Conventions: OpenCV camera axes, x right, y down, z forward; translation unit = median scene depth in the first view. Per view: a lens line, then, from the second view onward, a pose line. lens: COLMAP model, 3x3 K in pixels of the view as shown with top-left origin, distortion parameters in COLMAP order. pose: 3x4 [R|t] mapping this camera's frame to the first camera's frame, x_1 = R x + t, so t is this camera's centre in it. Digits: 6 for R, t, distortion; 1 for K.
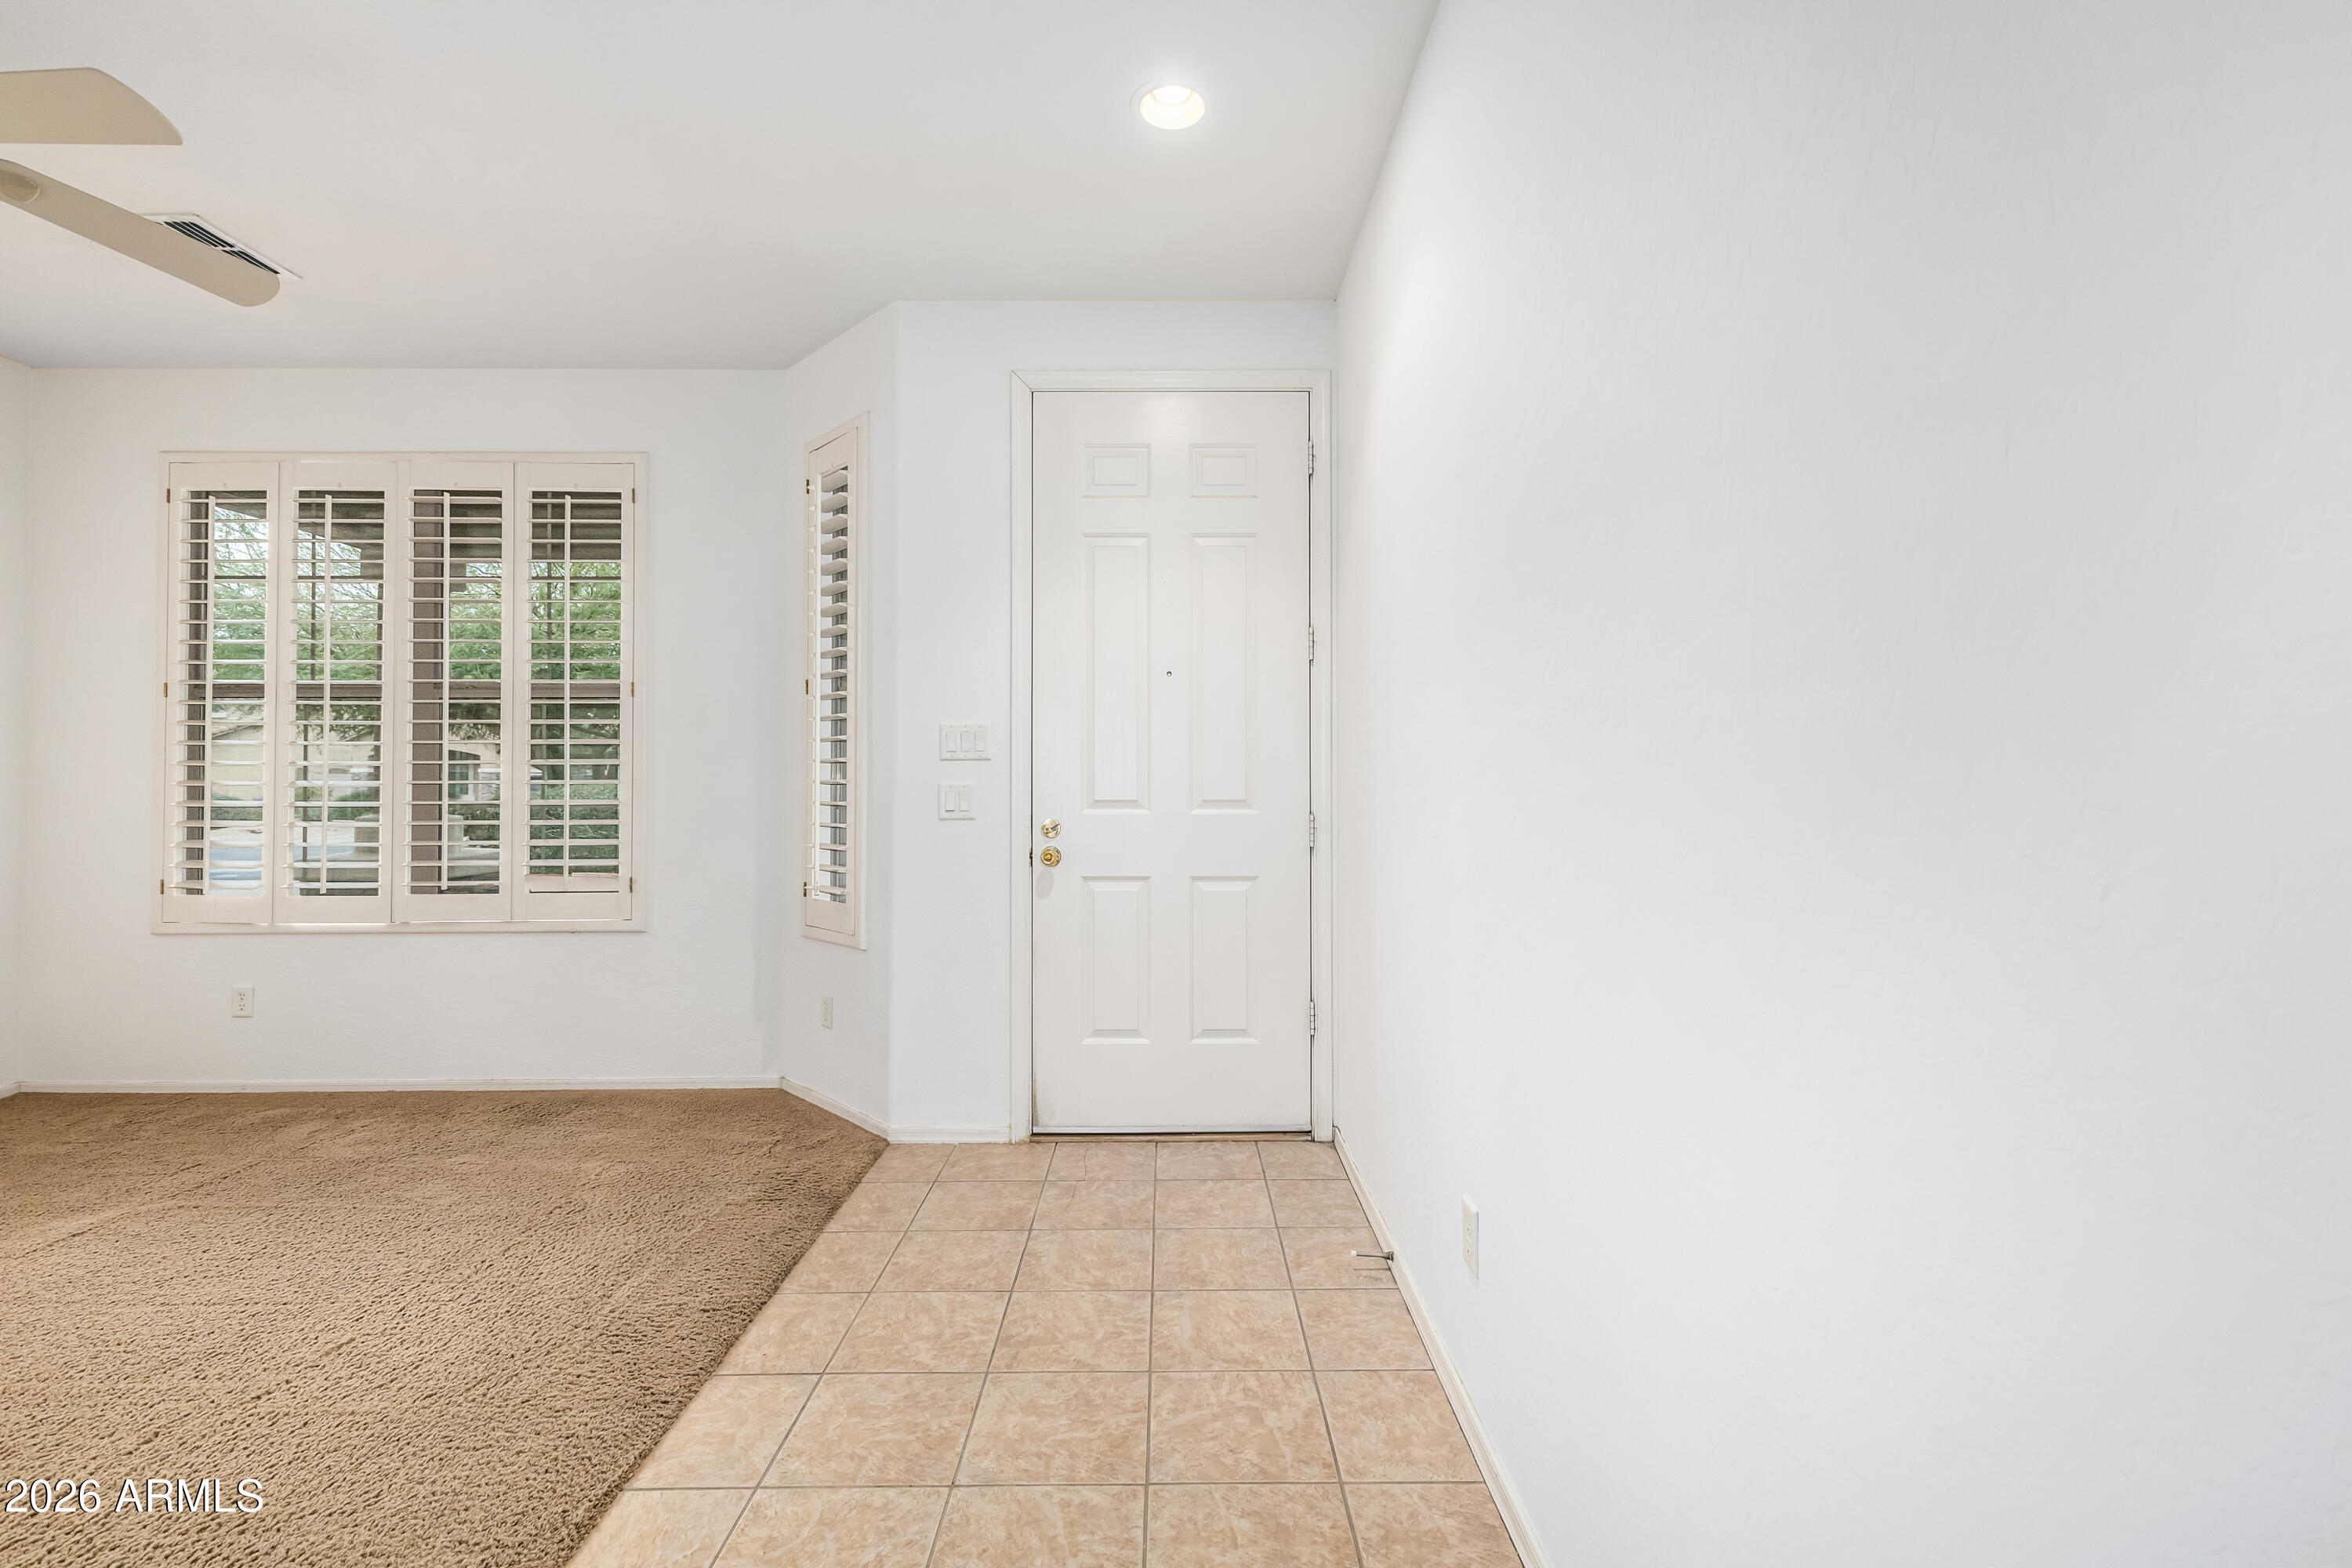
lens RADIAL K [[1014.9, 0, 1157.1], [0, 1014.9, 775.9], [0, 0, 1]] dist [0.011639, -0.004092]
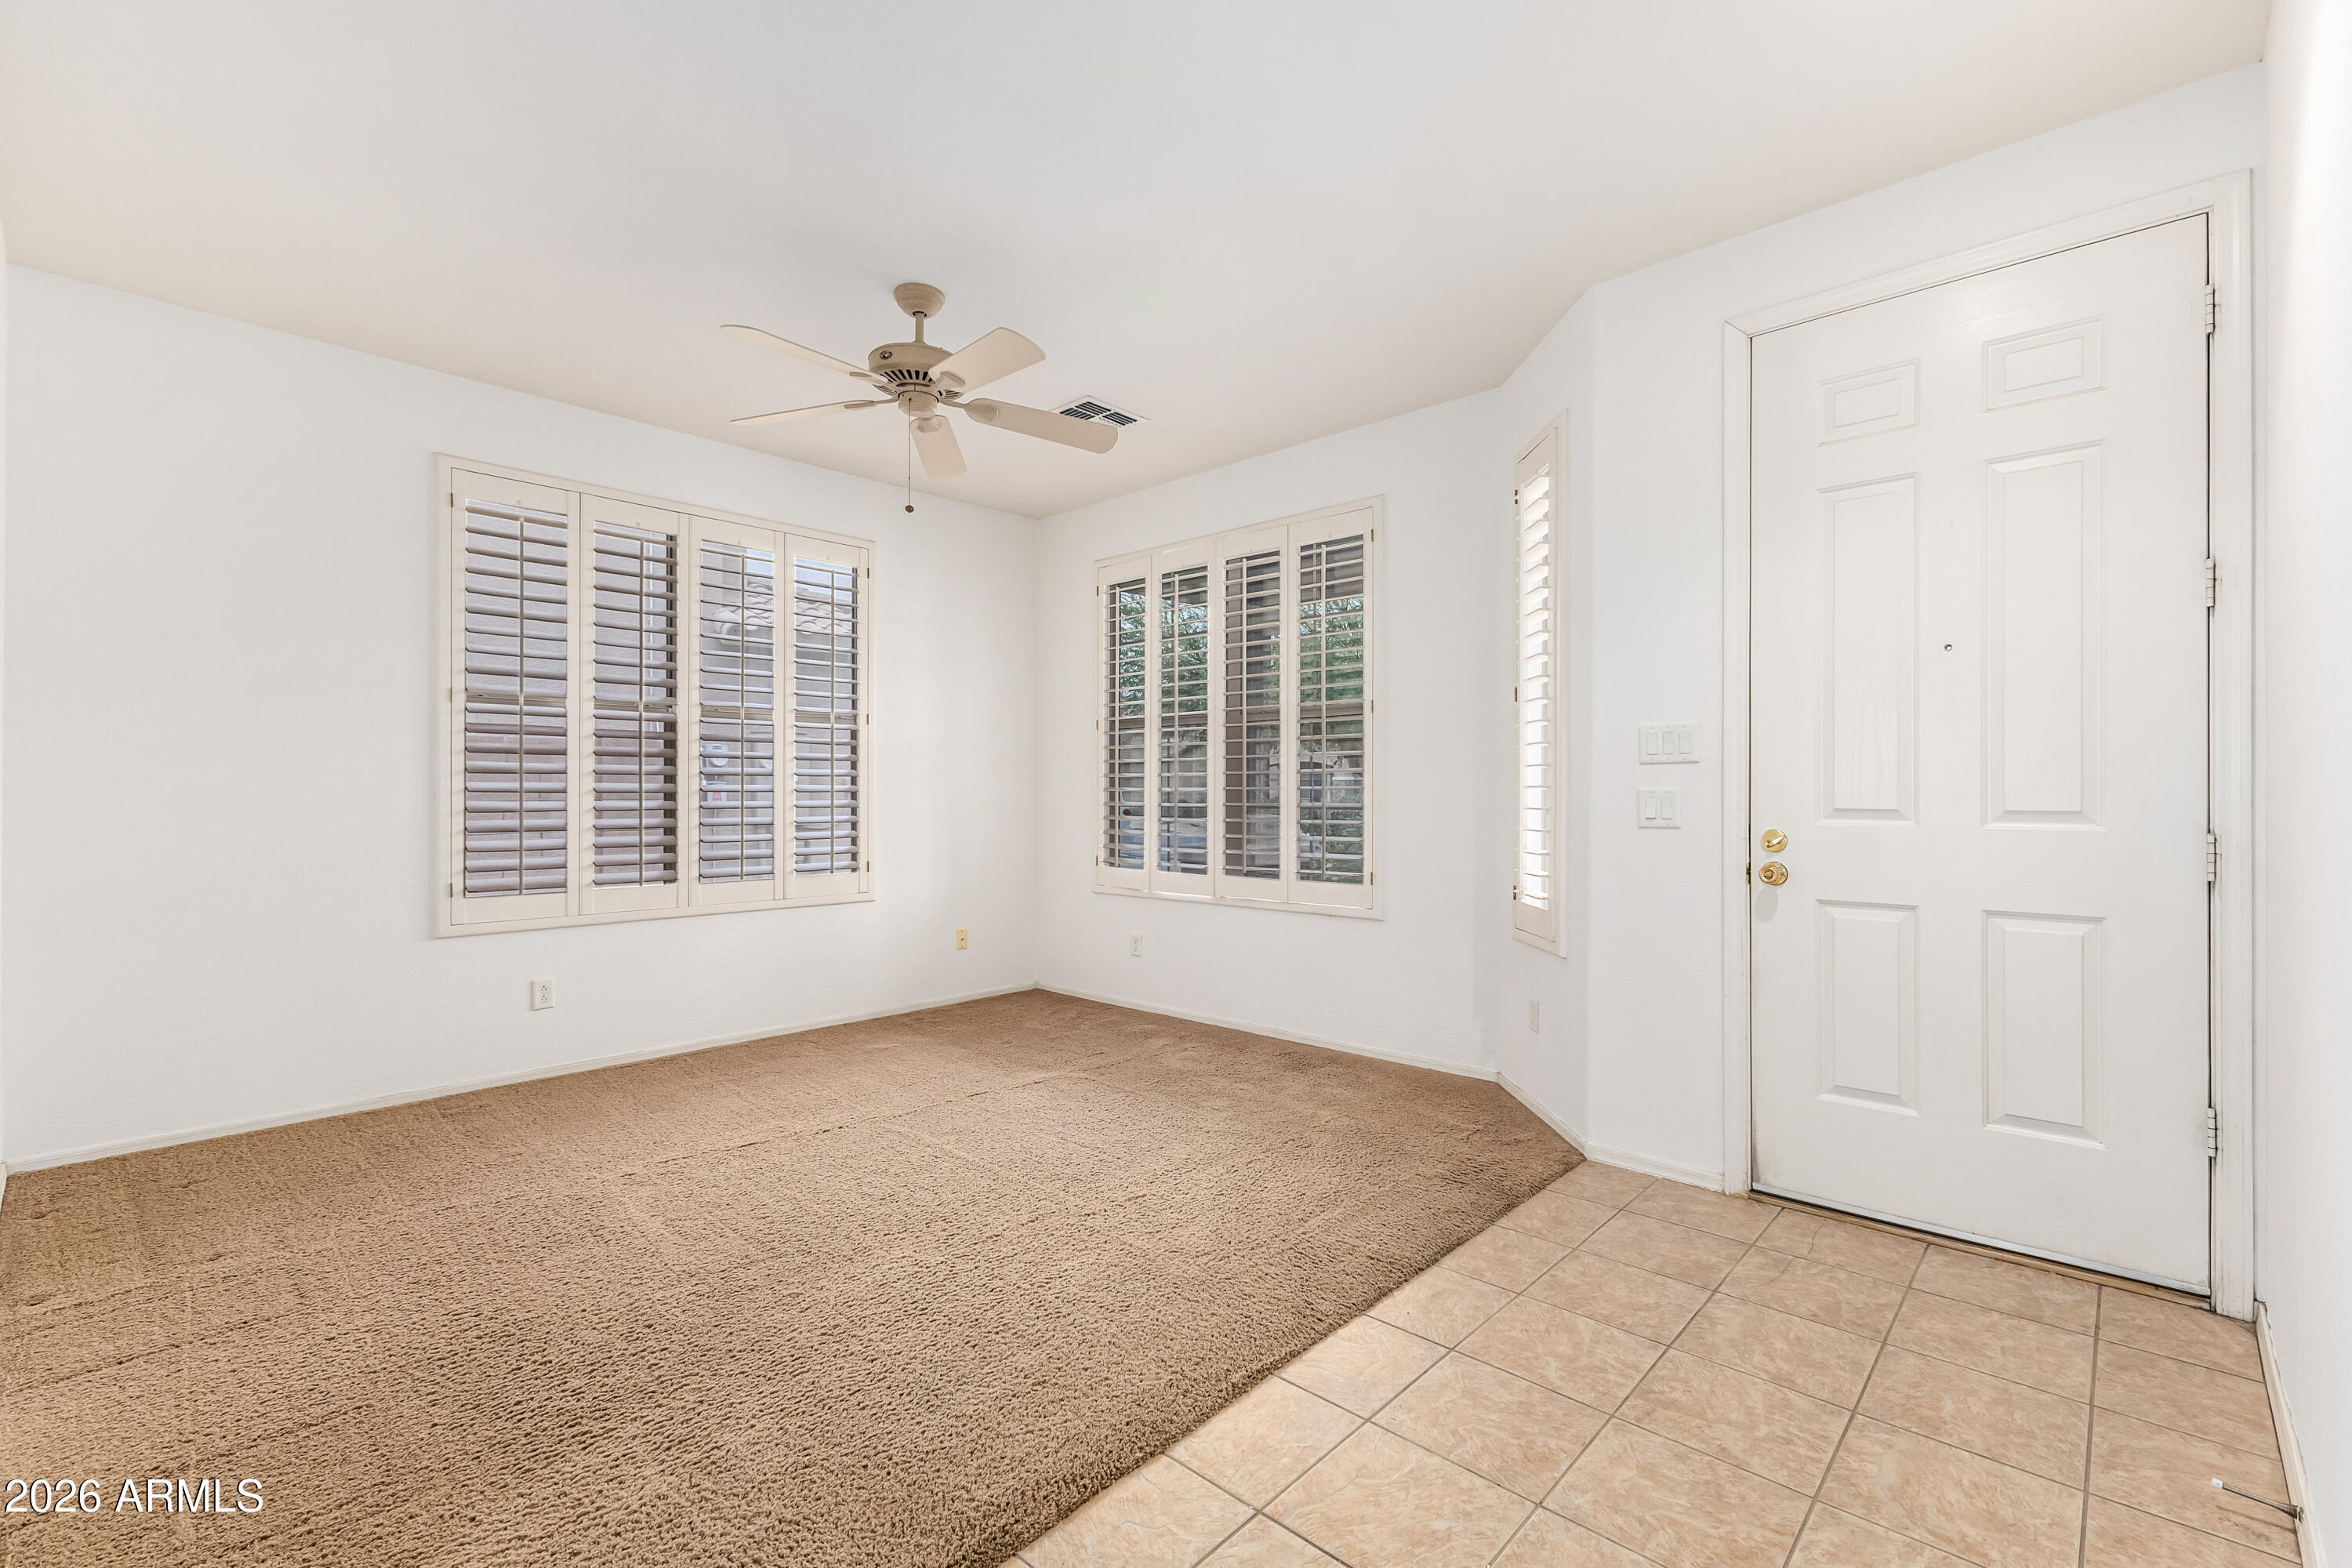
lens RADIAL K [[1014.9, 0, 1180.6], [0, 1014.9, 788.4], [0, 0, 1]] dist [0.011639, -0.004092]
pose [[0.729882, -0.001244, -0.683572, 0.122661], [0.006305, 0.999968, 0.004912, -0.000111], [0.683544, -0.007895, 0.729866, 0.029486]]
